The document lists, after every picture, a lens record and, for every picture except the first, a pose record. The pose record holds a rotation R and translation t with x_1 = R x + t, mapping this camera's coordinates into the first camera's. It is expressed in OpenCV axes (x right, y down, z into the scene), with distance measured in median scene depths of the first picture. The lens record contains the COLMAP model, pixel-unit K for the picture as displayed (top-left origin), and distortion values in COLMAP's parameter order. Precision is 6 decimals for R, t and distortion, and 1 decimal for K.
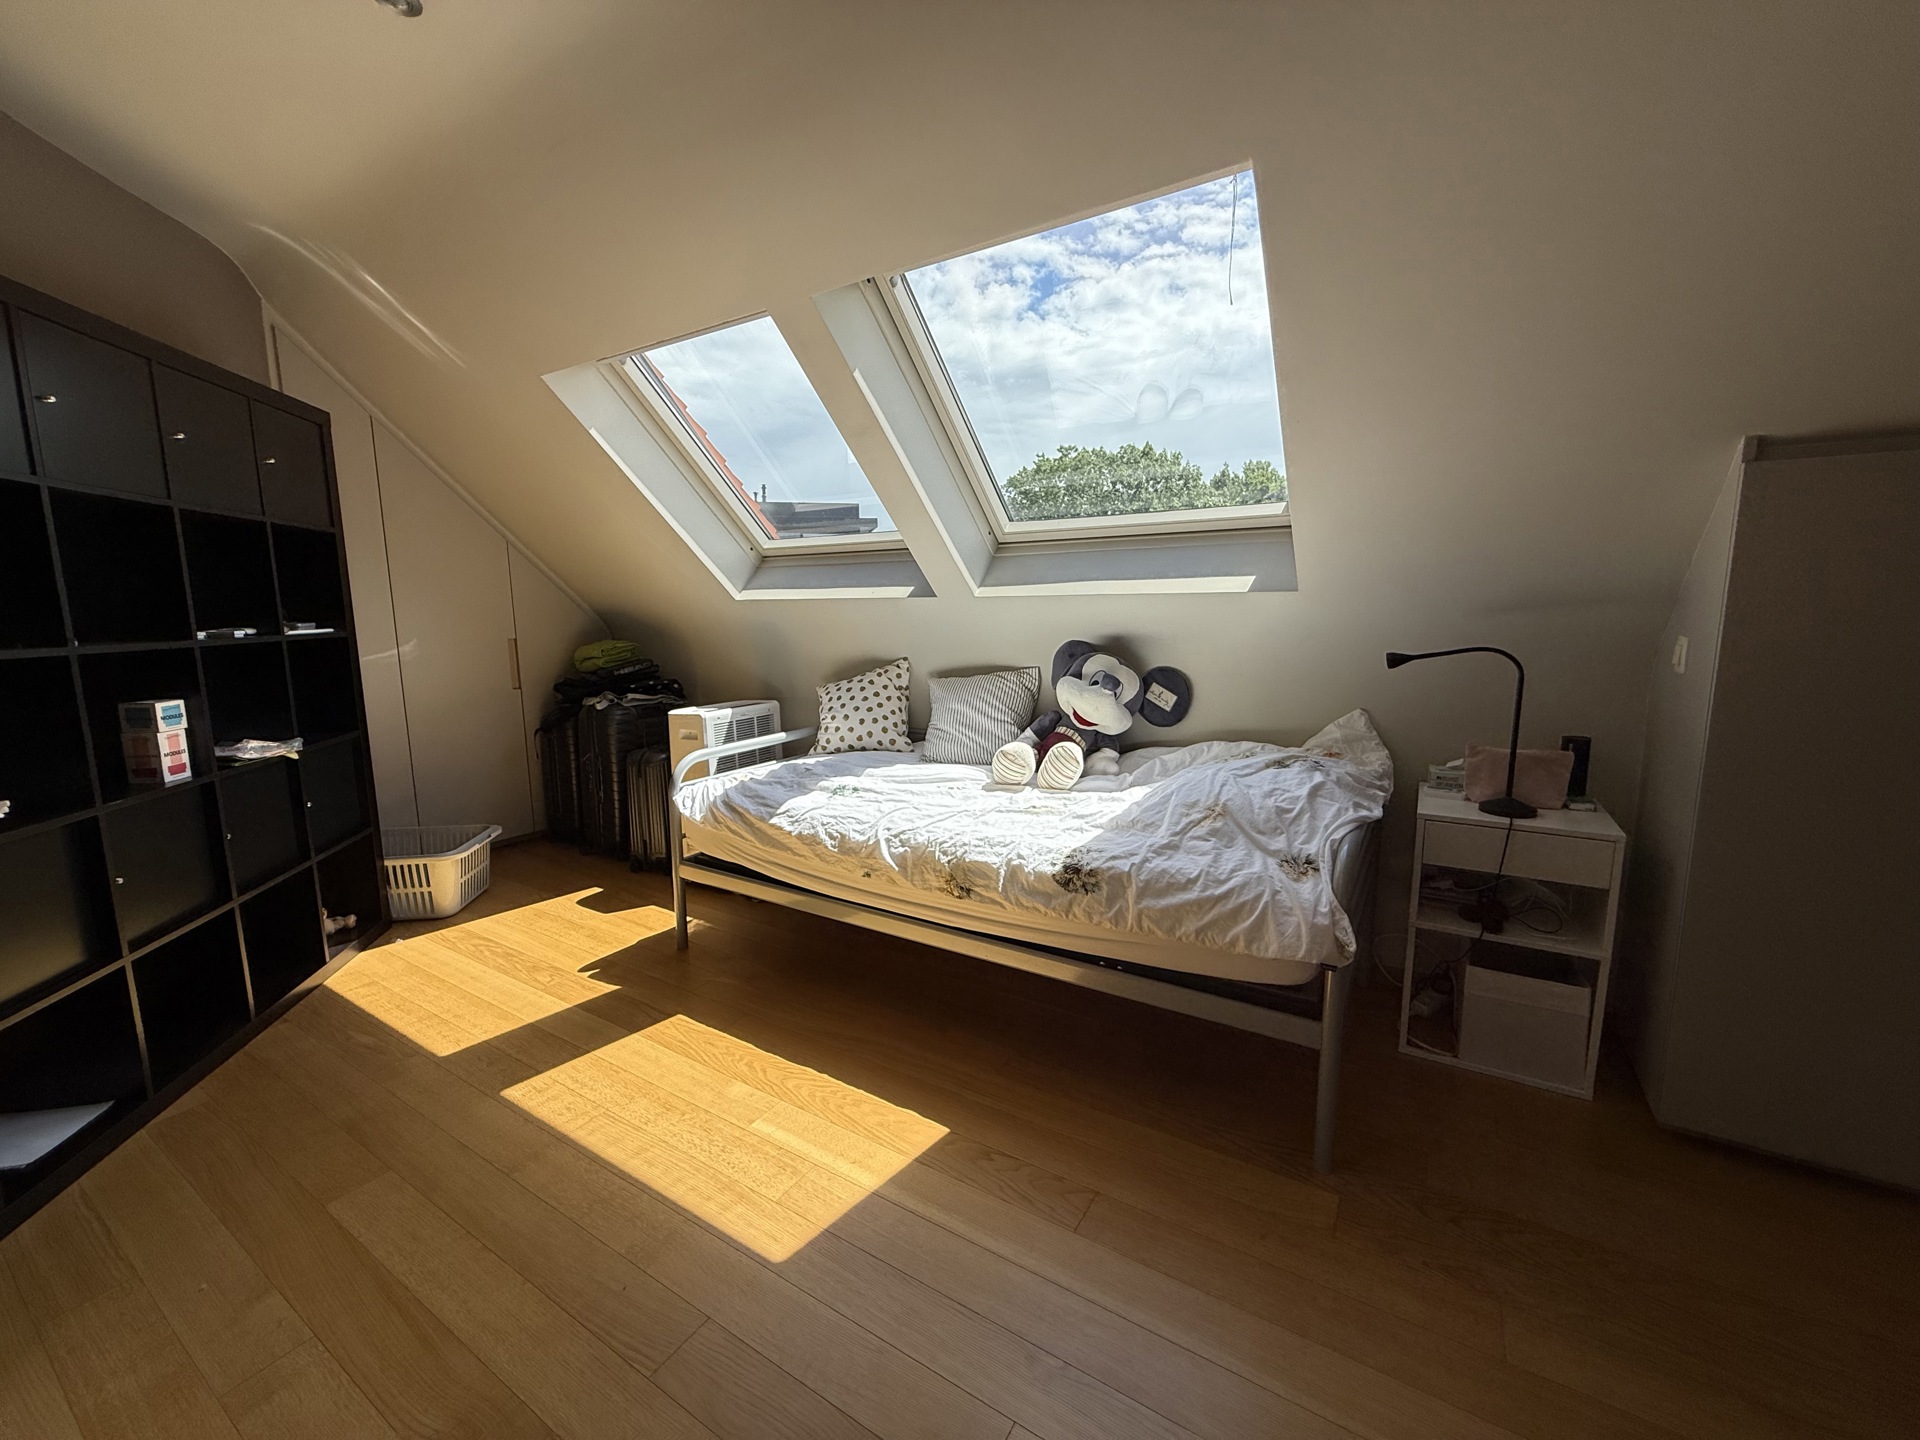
lens RADIAL K [[765.6, 0, 959.6], [0, 765.6, 719.7], [0, 0, 1]] dist [0.001098, -0.000604]
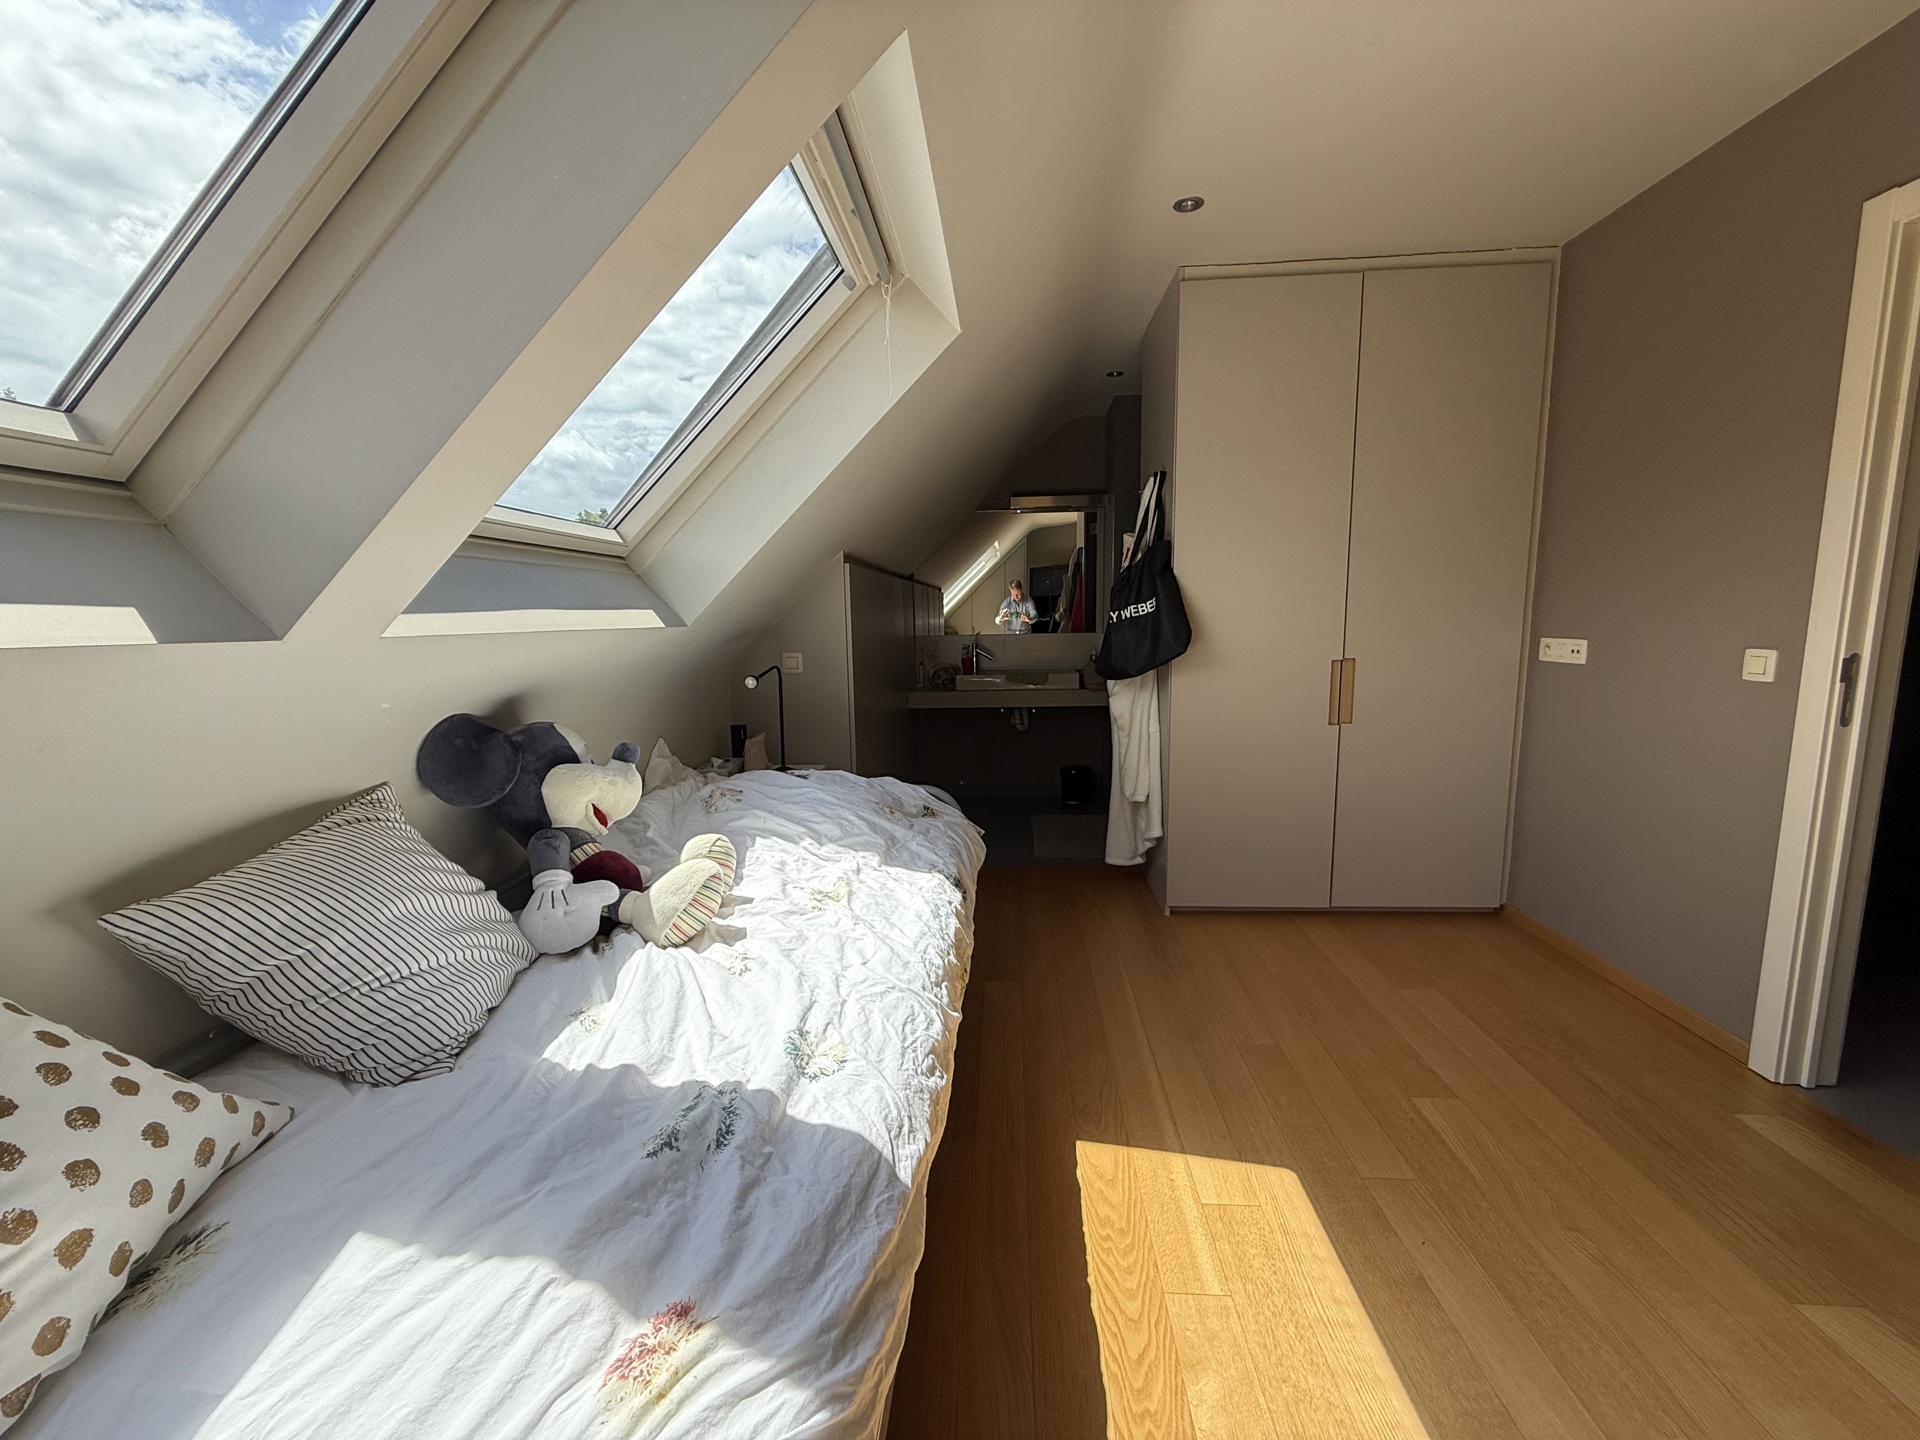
lens RADIAL K [[765.6, 0, 959.8], [0, 765.6, 715.3], [0, 0, 1]] dist [0.001098, -0.000604]
pose [[-0.464221, -0.098395, 0.880237, -0.745061], [0.153622, 0.969803, 0.189425, -0.225402], [-0.872295, 0.223159, -0.435087, 1.376706]]
